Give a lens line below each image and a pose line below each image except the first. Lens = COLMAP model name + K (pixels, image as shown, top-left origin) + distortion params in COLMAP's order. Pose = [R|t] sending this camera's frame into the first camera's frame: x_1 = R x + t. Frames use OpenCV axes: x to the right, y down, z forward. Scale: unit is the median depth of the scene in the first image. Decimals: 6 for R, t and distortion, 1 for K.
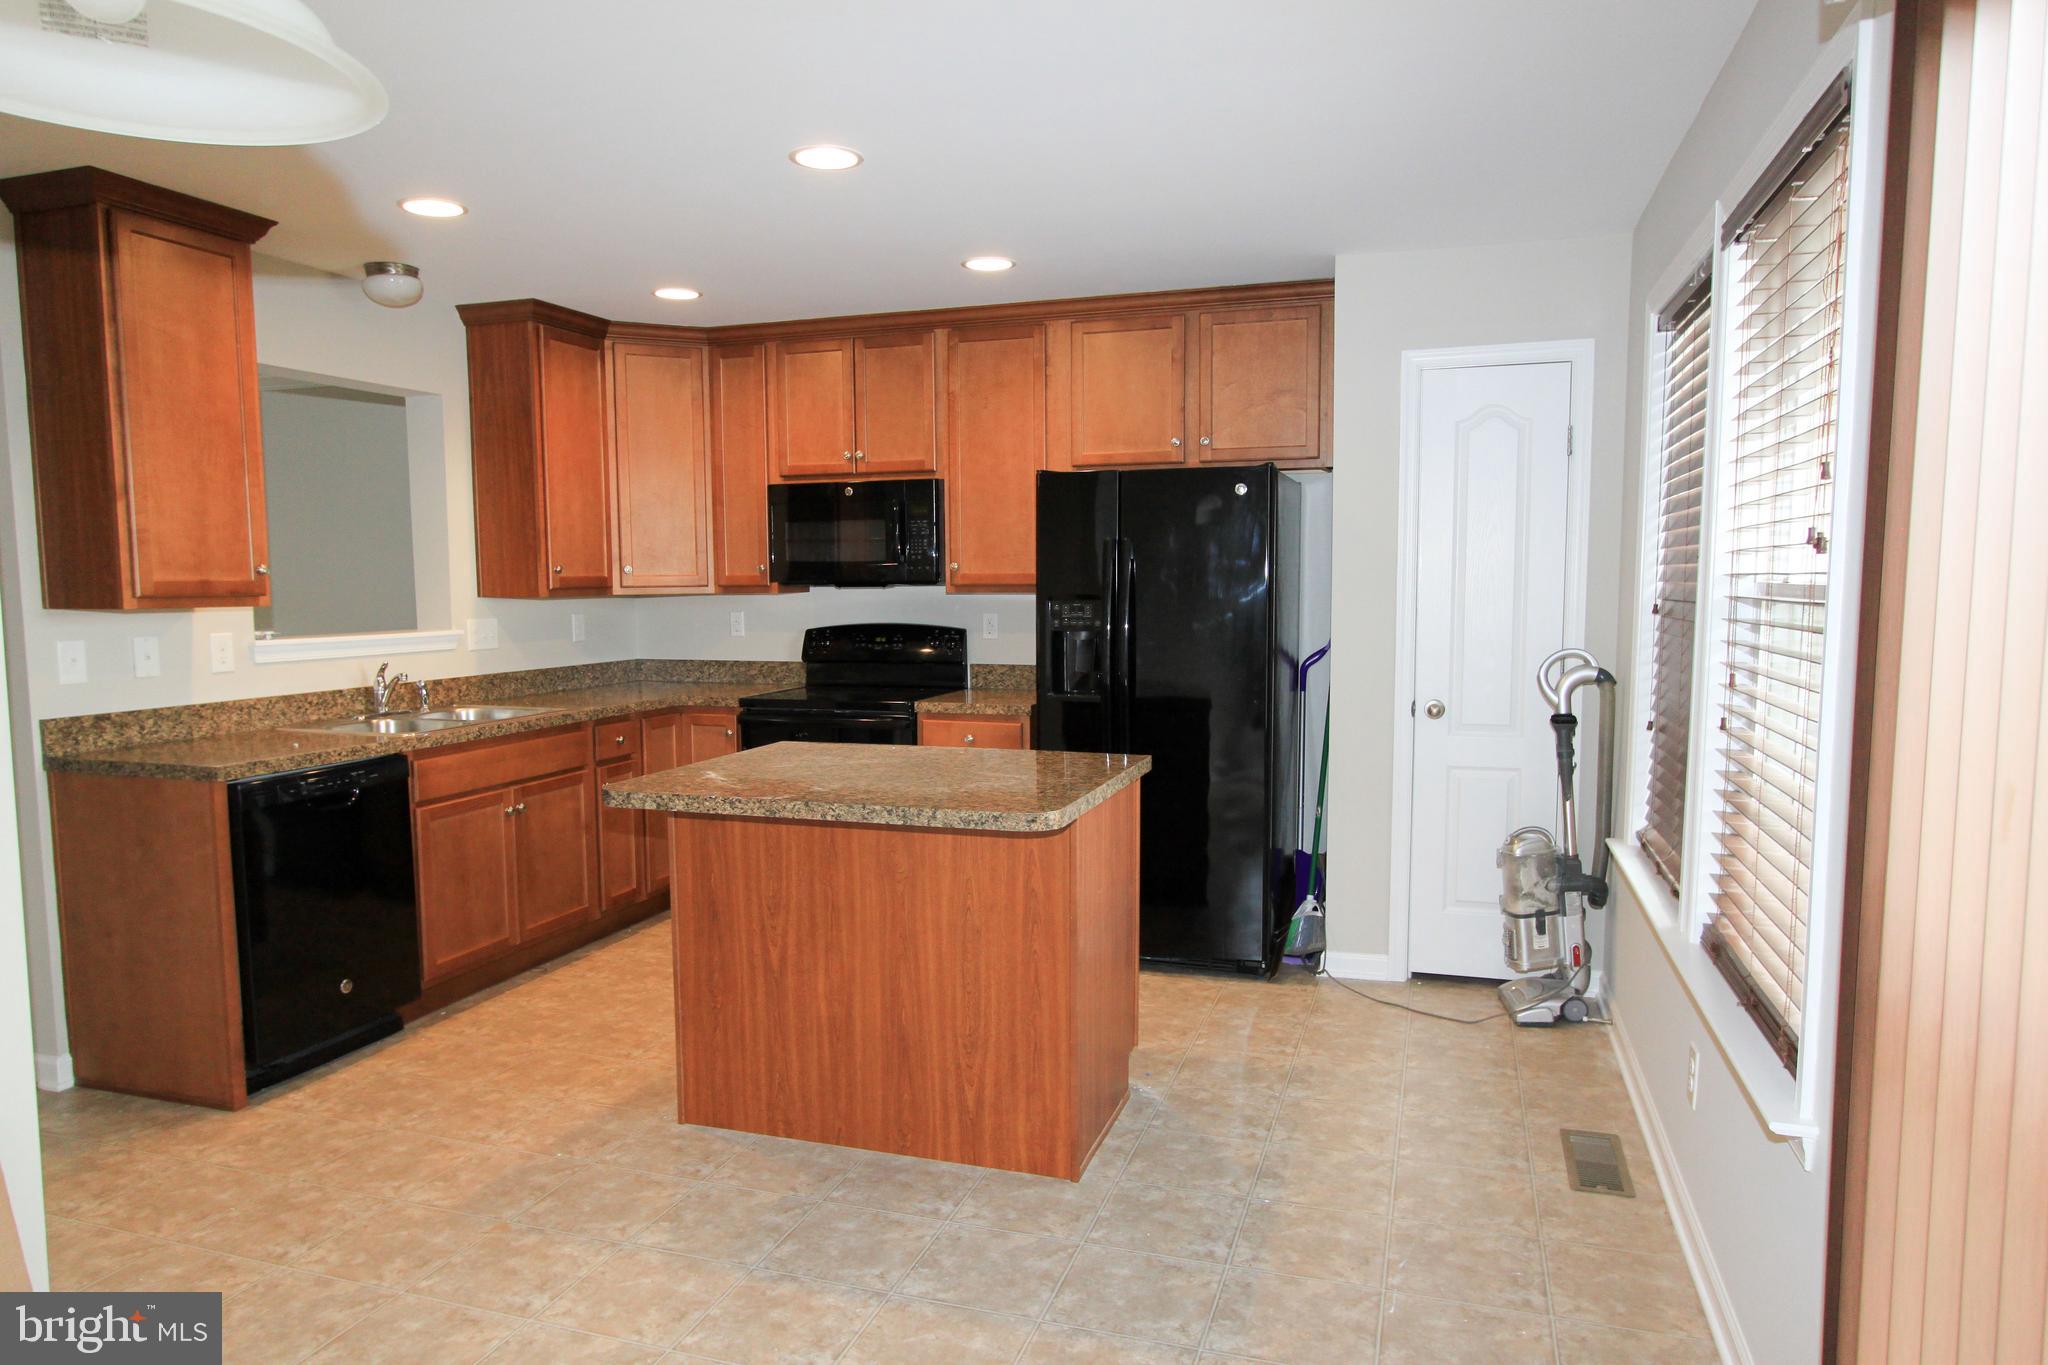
lens RADIAL K [[1313.5, 0, 1016.3], [0, 1313.5, 714.6], [0, 0, 1]] dist [-0.003383, 0.003487]
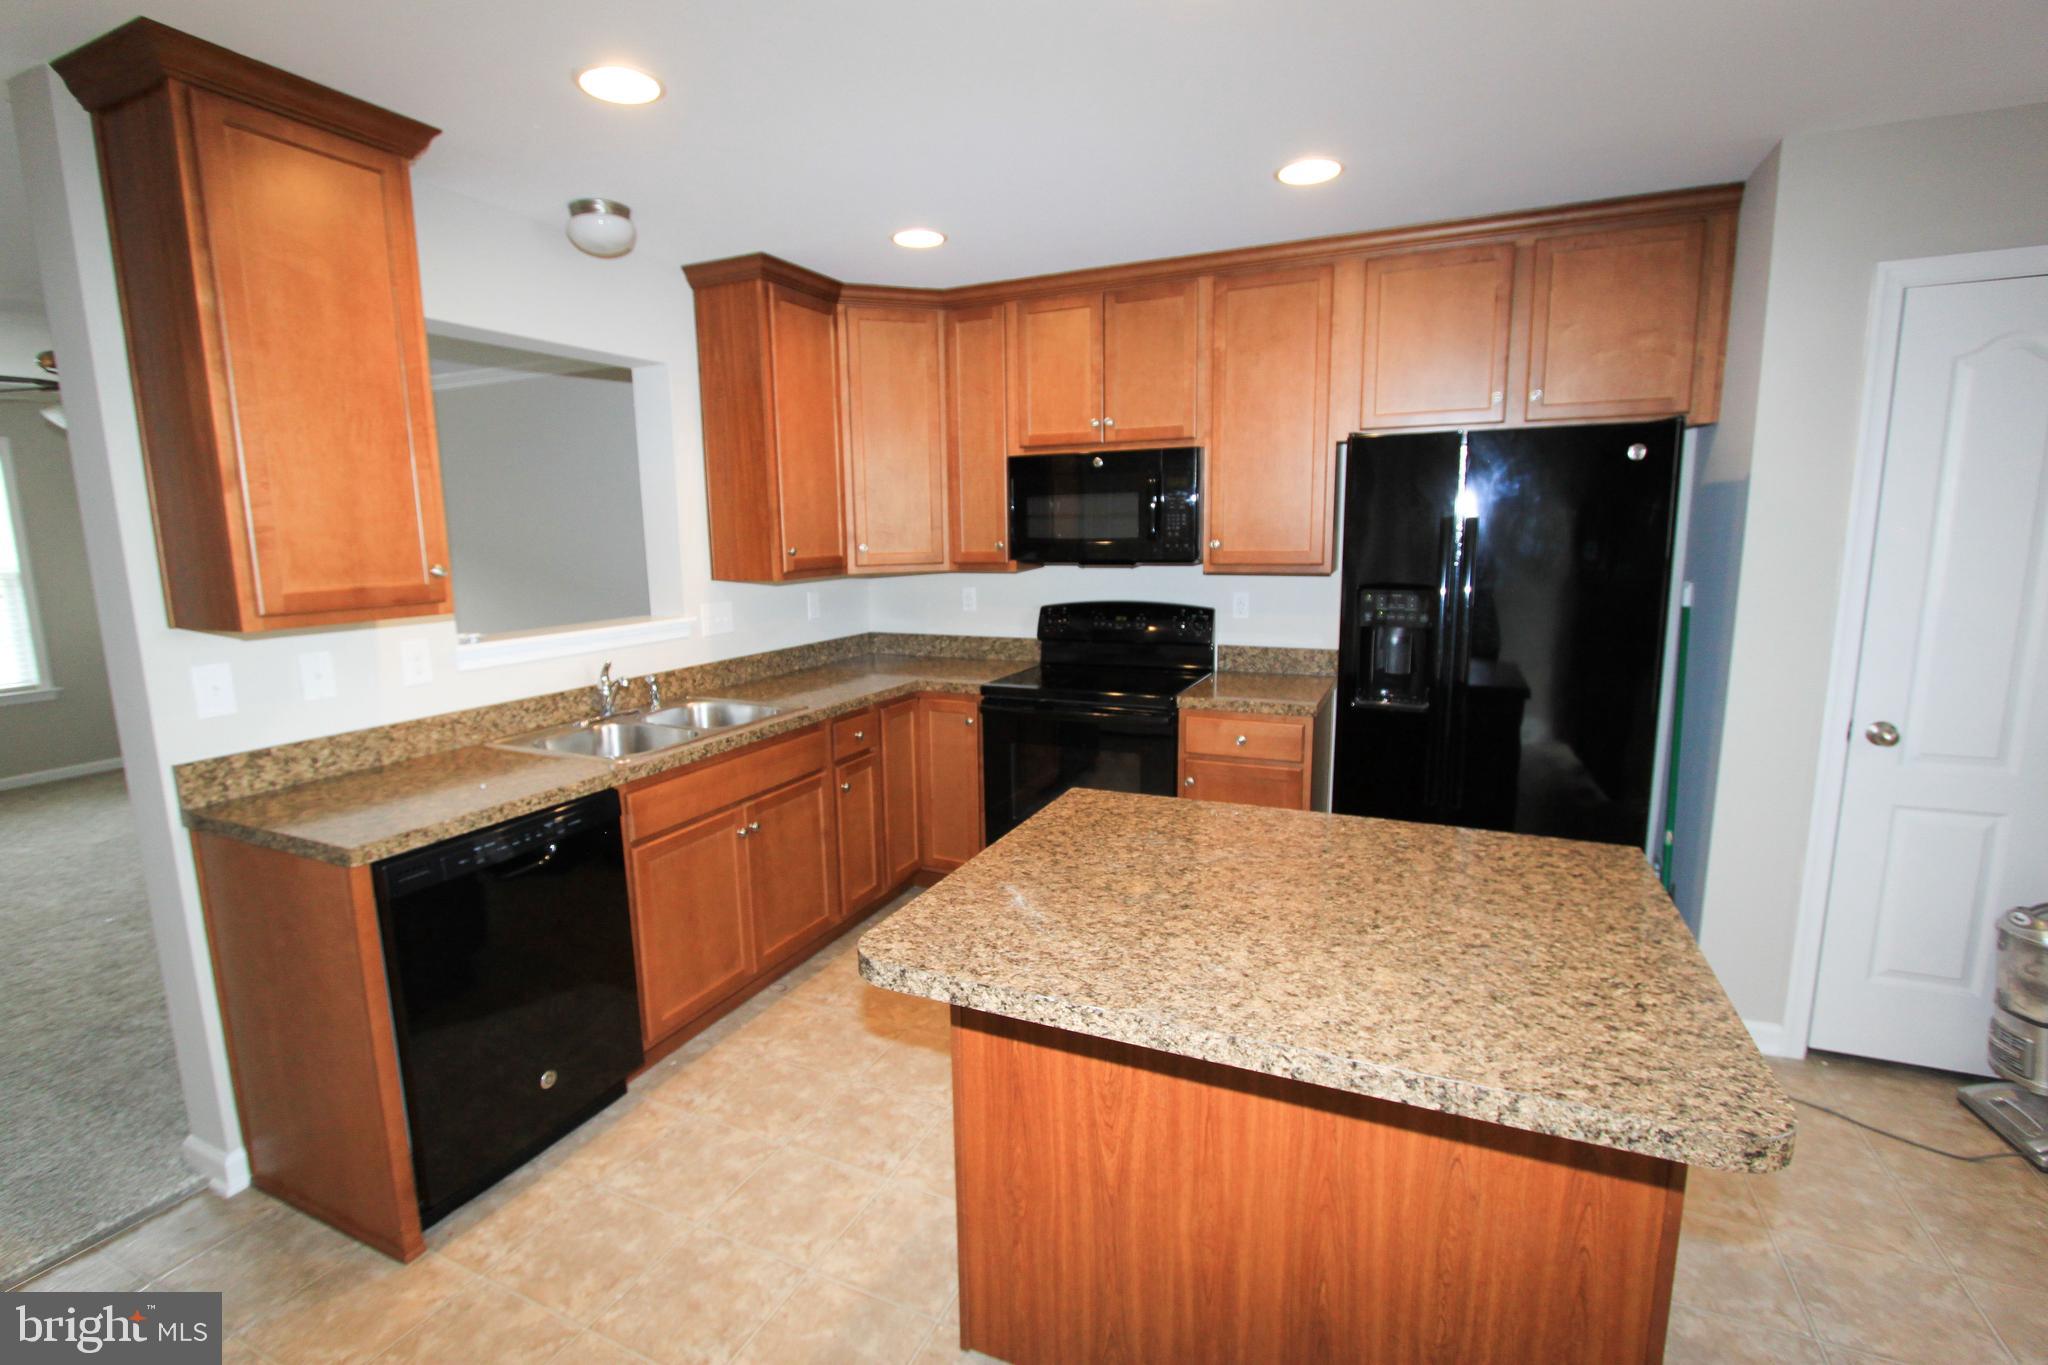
lens RADIAL K [[935.9, 0, 1024.0], [0, 935.9, 682.5], [0, 0, 1]] dist [-0.017400, 0.001343]
pose [[0.995043, 0.007104, -0.099193, -0.120927], [-0.000973, 0.998093, 0.061726, -0.060240], [0.099443, -0.061324, 0.993152, 0.358182]]
